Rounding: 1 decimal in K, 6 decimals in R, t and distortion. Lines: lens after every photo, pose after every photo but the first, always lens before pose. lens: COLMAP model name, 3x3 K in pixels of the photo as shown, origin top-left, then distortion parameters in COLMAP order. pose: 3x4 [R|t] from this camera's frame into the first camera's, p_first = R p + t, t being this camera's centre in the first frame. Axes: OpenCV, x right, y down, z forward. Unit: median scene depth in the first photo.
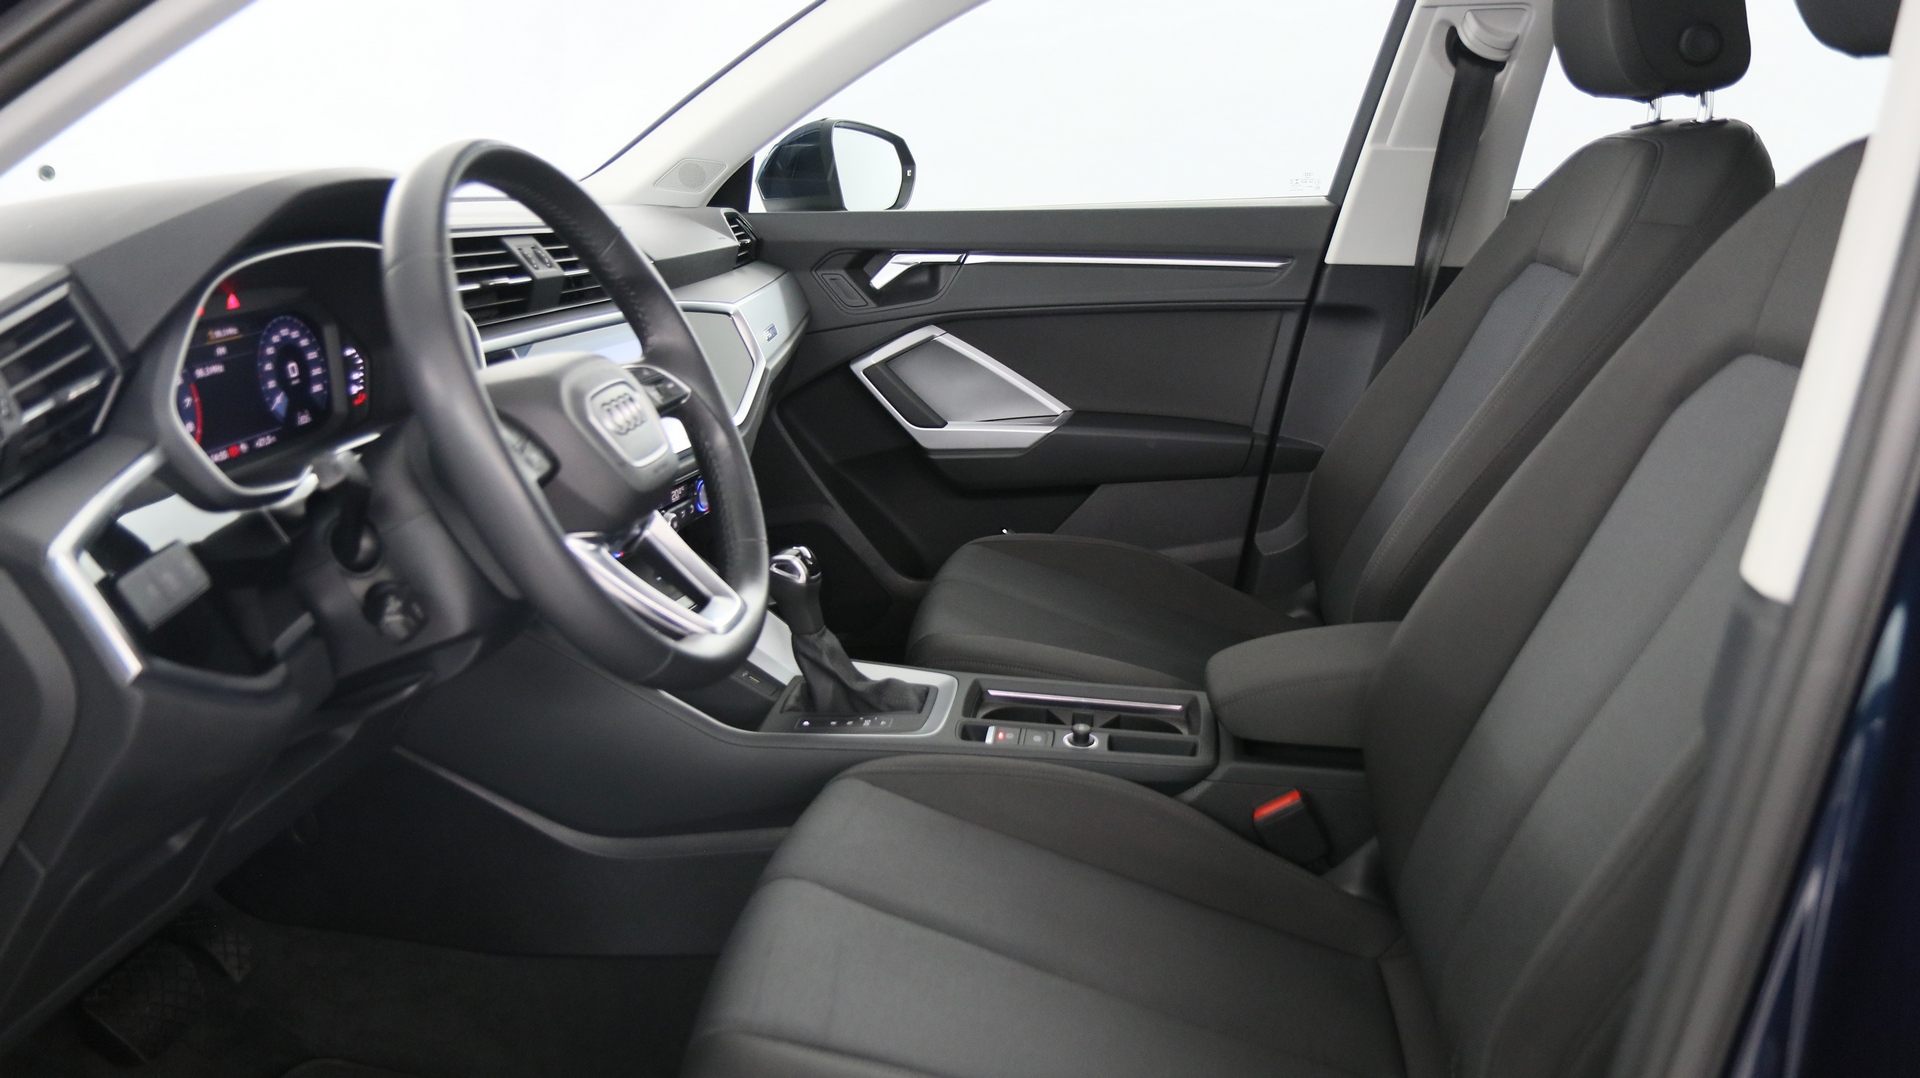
lens RADIAL K [[1454.8, 0, 957.7], [0, 1454.8, 537.8], [0, 0, 1]] dist [-0.015512, 0.017950]
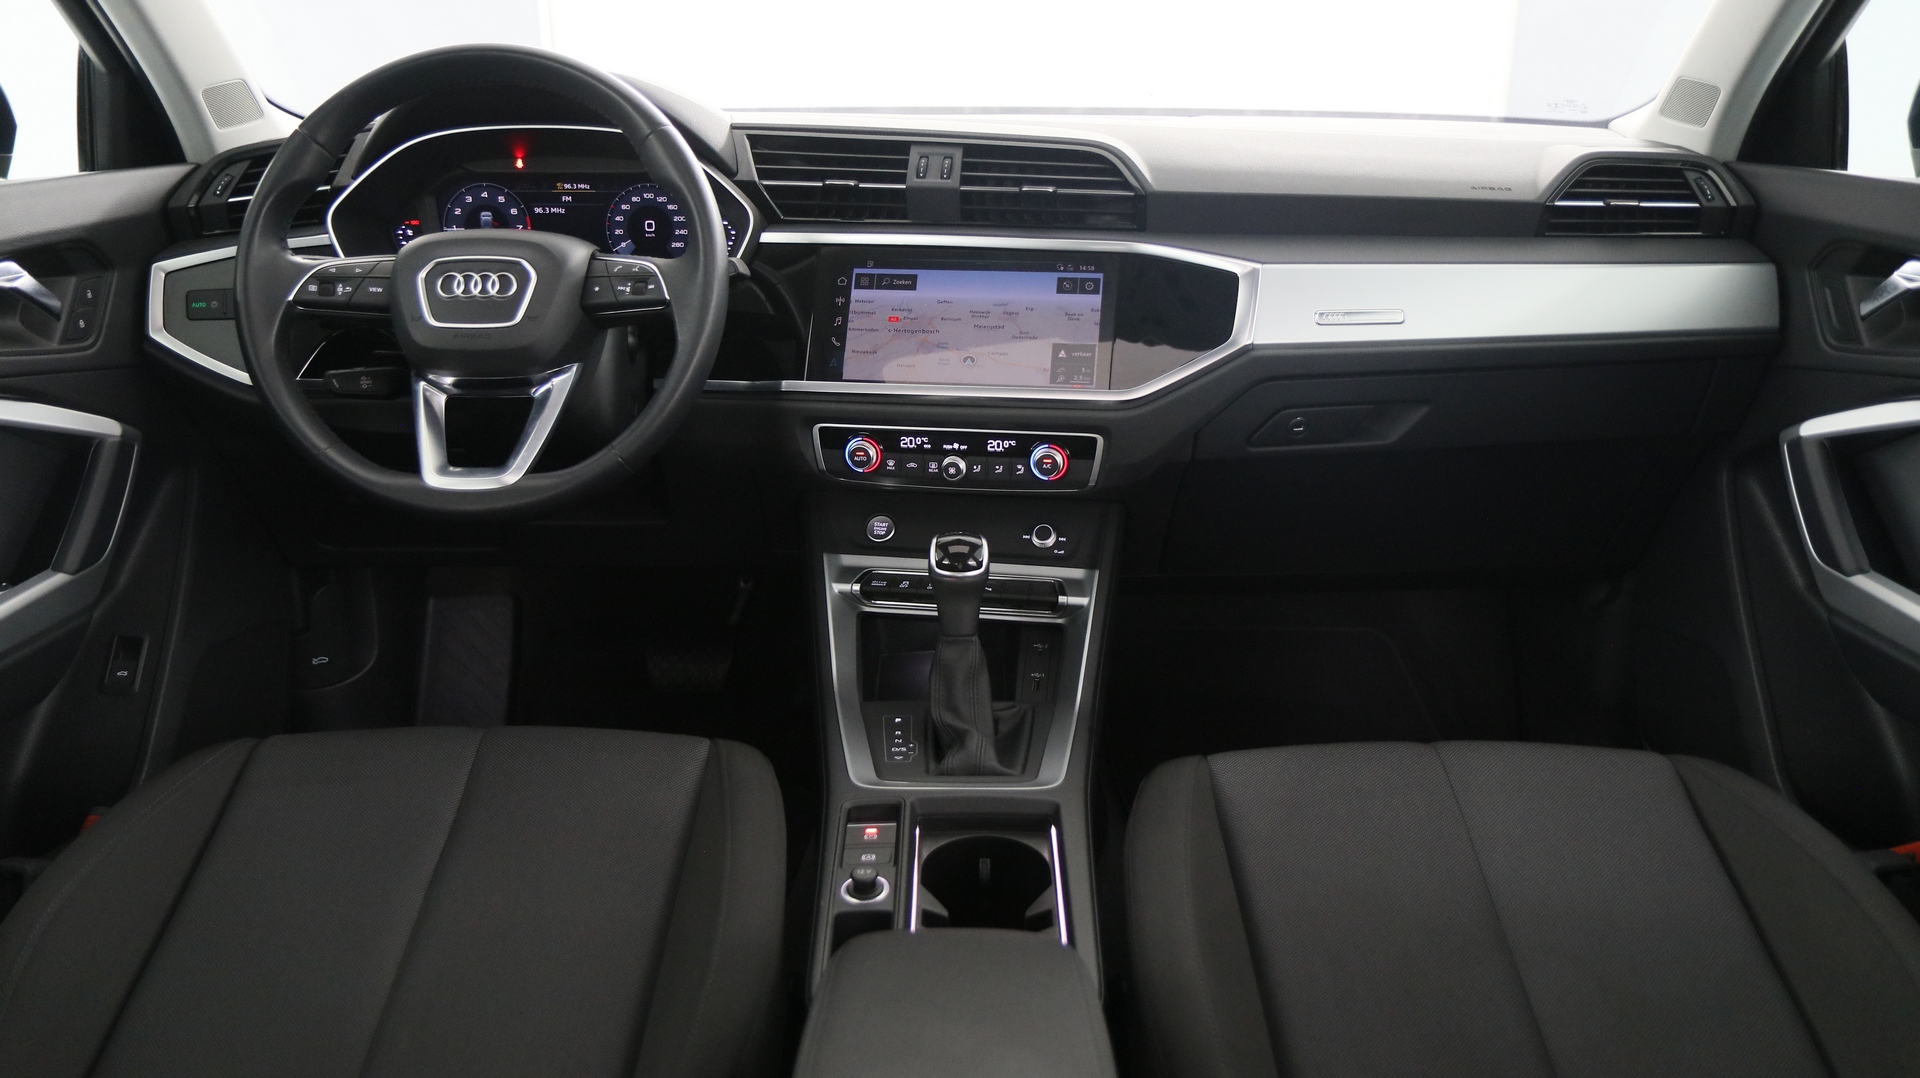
lens RADIAL K [[1454.8, 0, 954.0], [0, 1454.8, 546.7], [0, 0, 1]] dist [-0.015512, 0.017950]
pose [[0.120796, 0.327156, -0.937218, 0.712486], [-0.264774, 0.920546, 0.287211, -0.238387], [0.956715, 0.213457, 0.197820, 0.855258]]
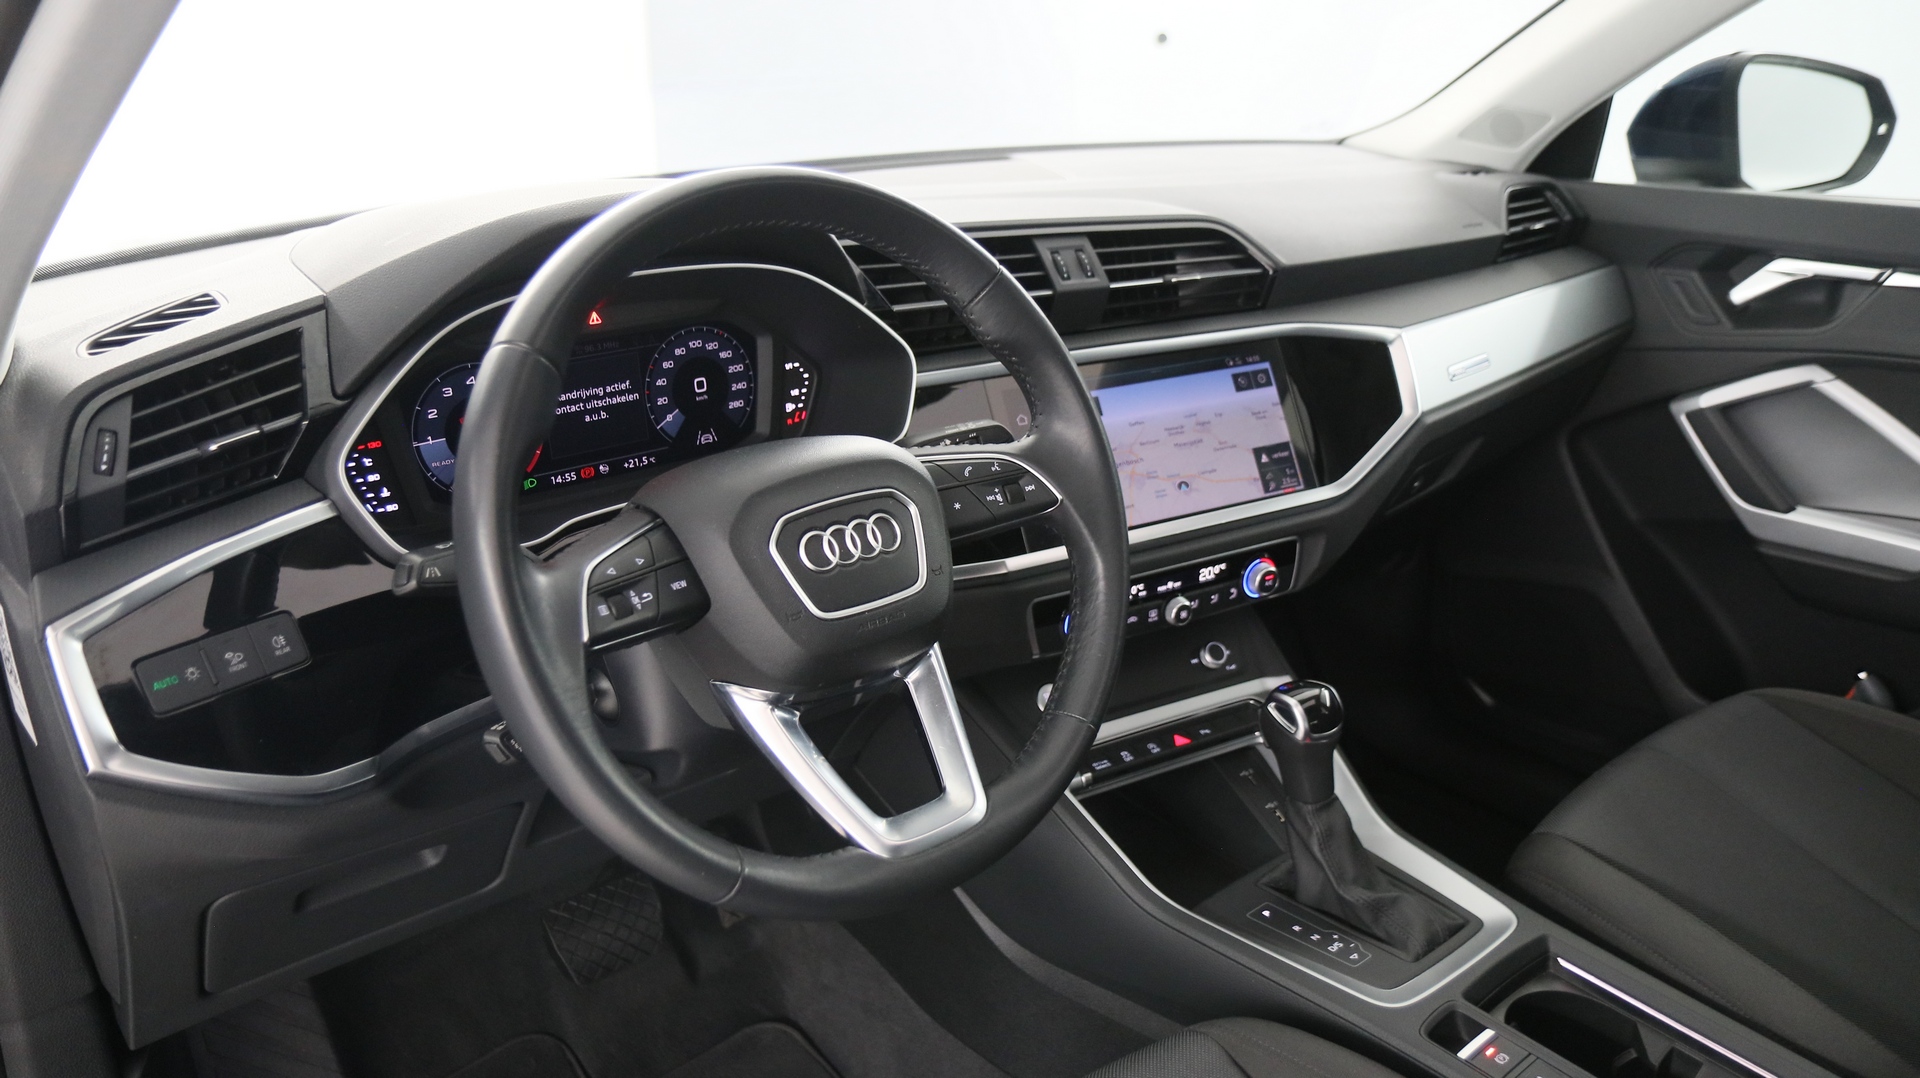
lens RADIAL K [[1454.8, 0, 966.5], [0, 1454.8, 555.3], [0, 0, 1]] dist [-0.015512, 0.017950]
pose [[0.737554, 0.248257, -0.627999, 0.217749], [-0.181500, 0.968629, 0.169750, -0.159169], [0.650440, -0.011218, 0.759475, 0.328736]]
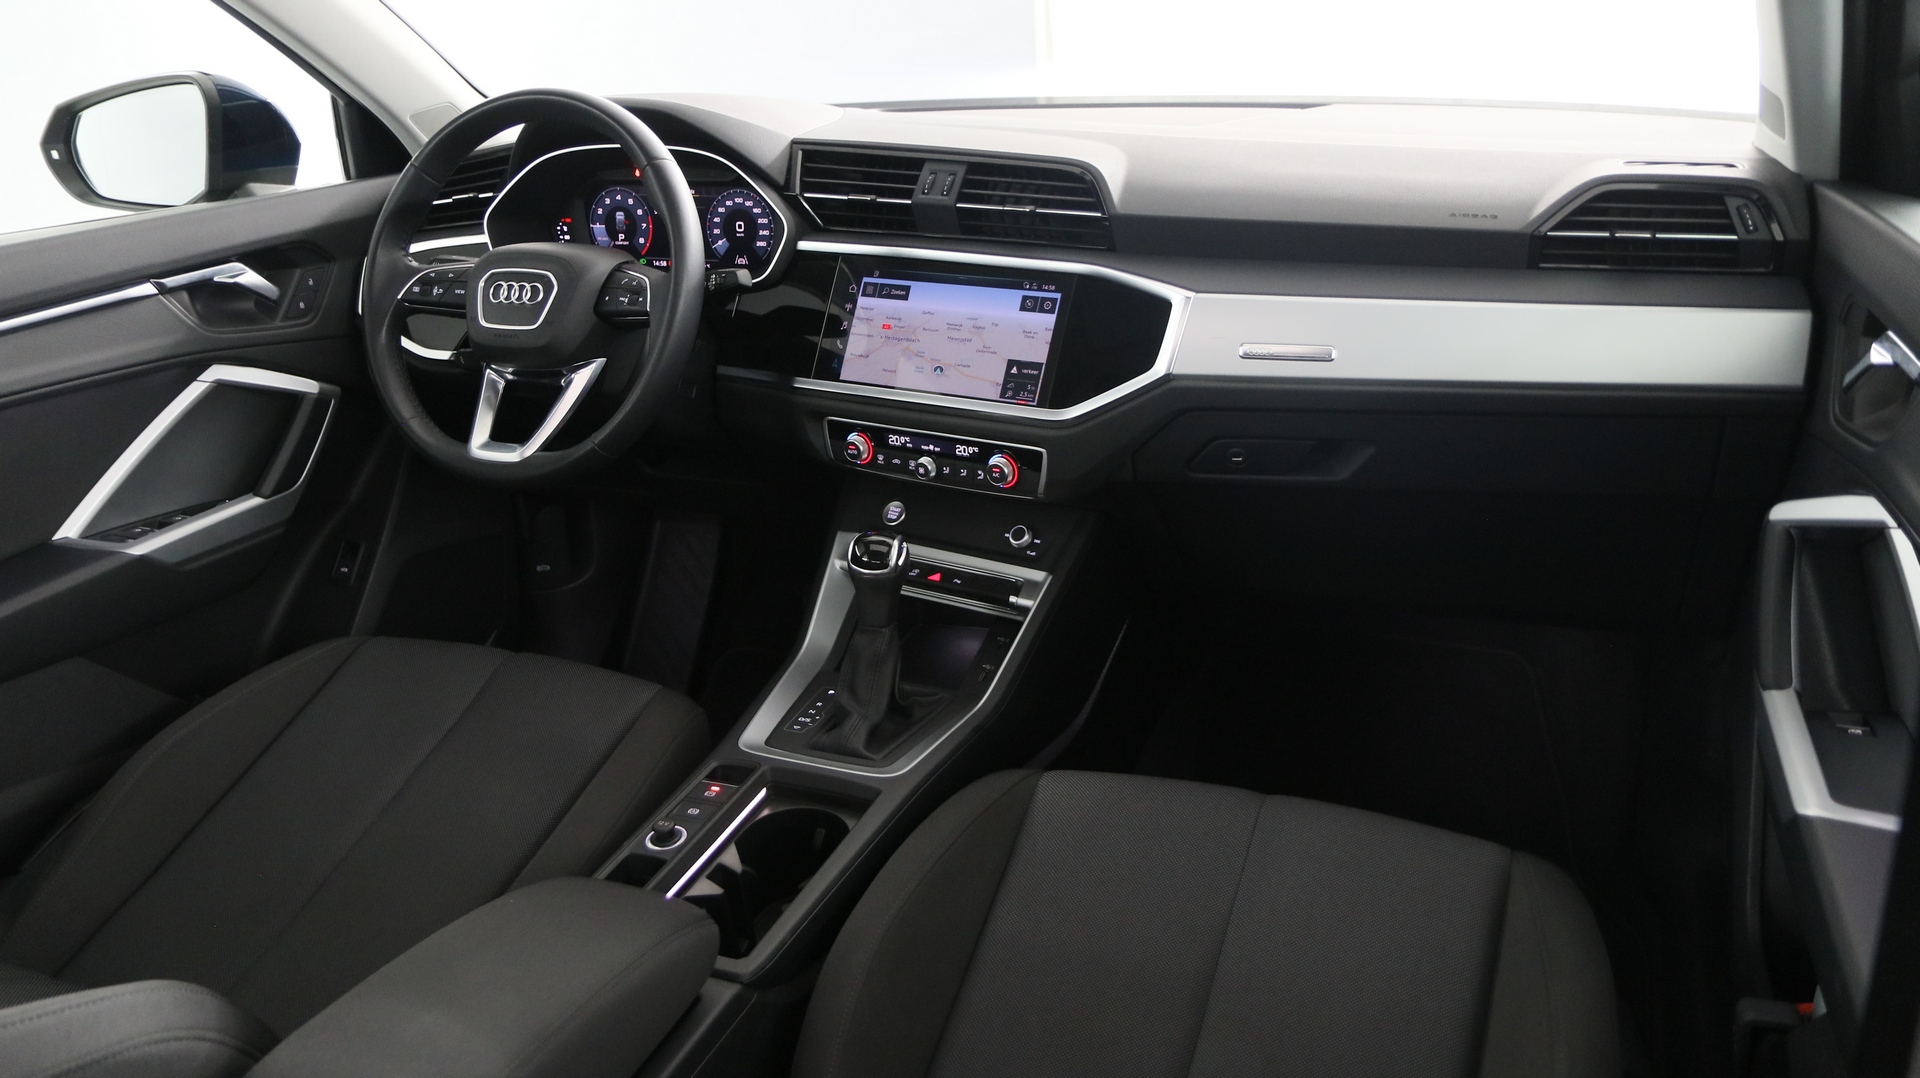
lens RADIAL K [[1454.8, 0, 948.8], [0, 1454.8, 540.8], [0, 0, 1]] dist [-0.015512, 0.017950]
pose [[-0.280284, 0.379099, -0.881887, 0.725832], [-0.203092, 0.874495, 0.440468, -0.425288], [0.938187, 0.302561, -0.168115, 1.239595]]
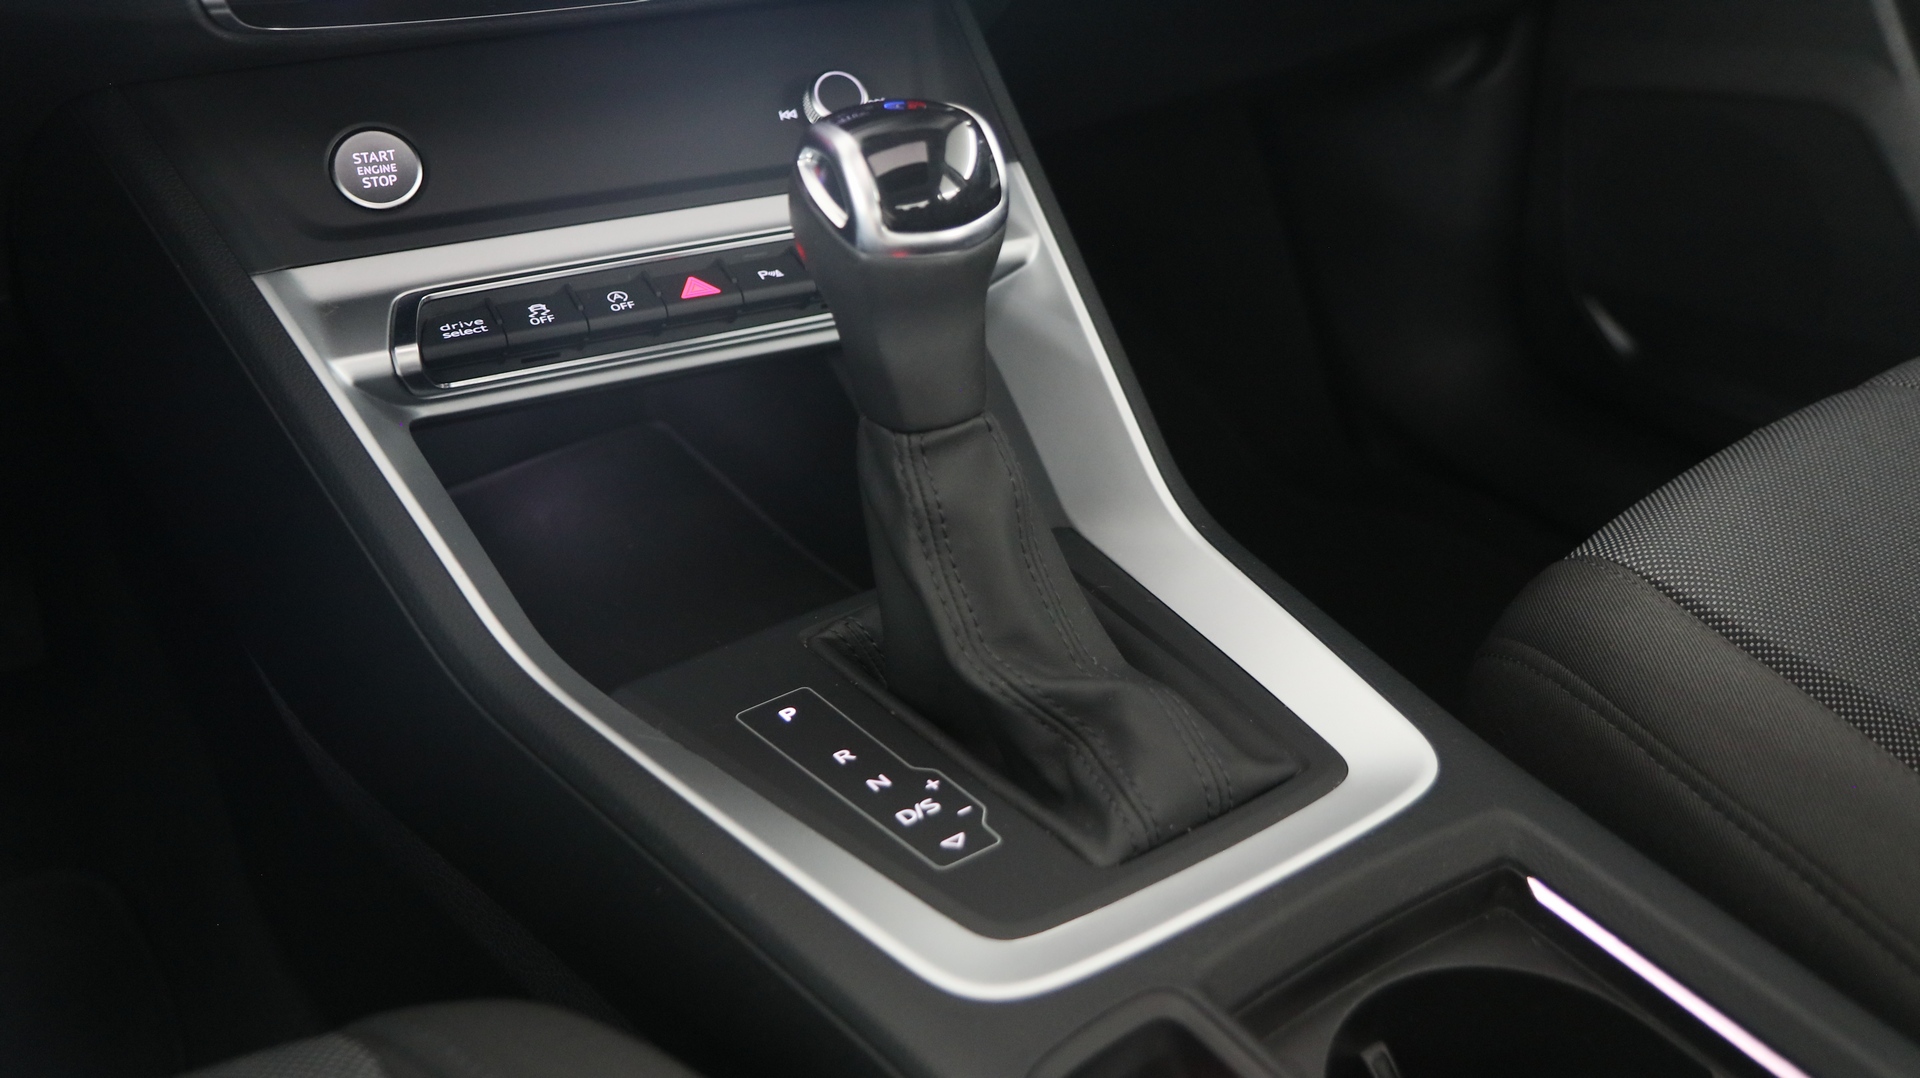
lens RADIAL K [[1919.3, 0, 974.1], [0, 1919.3, 532.0], [0, 0, 1]] dist [-0.006912, 0.000000]
pose [[0.685479, 0.380367, -0.620838, 0.152869], [-0.215373, 0.920461, 0.326138, -0.041617], [0.695509, -0.089849, 0.712878, 0.772986]]
